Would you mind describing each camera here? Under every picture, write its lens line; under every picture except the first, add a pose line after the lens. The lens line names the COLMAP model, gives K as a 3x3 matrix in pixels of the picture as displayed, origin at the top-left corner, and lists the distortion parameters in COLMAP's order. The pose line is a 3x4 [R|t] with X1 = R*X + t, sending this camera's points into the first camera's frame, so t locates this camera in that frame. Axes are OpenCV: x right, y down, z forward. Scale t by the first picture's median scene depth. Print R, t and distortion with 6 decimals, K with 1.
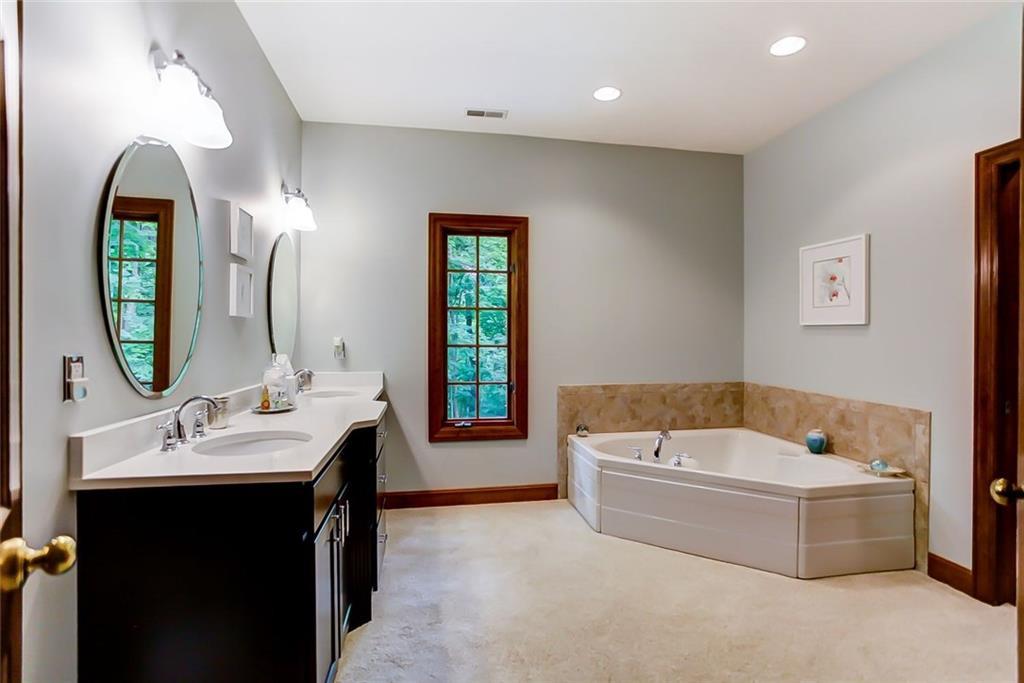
lens RADIAL K [[515.1, 0, 517.4], [0, 515.1, 325.0], [0, 0, 1]] dist [-0.063246, 0.035339]
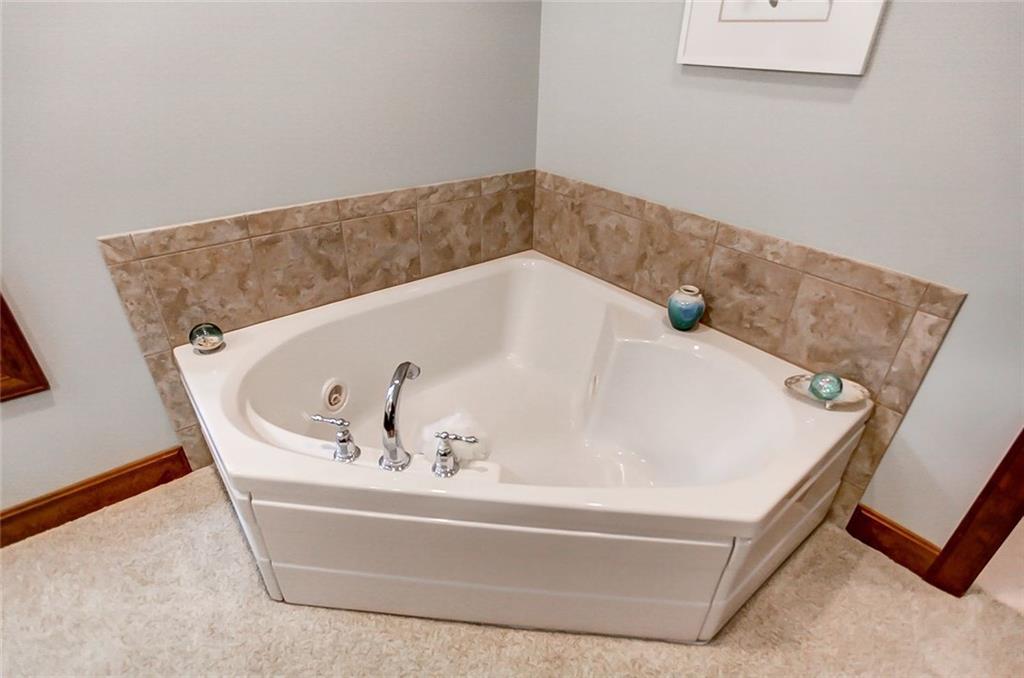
lens RADIAL K [[531.4, 0, 533.9], [0, 531.4, 335.0], [0, 0, 1]] dist [-0.058201, 0.029412]
pose [[0.862320, -0.225738, 0.453263, 0.162967], [-0.033236, 0.867970, 0.495503, -0.013842], [-0.505273, -0.442347, 0.740965, 0.549047]]
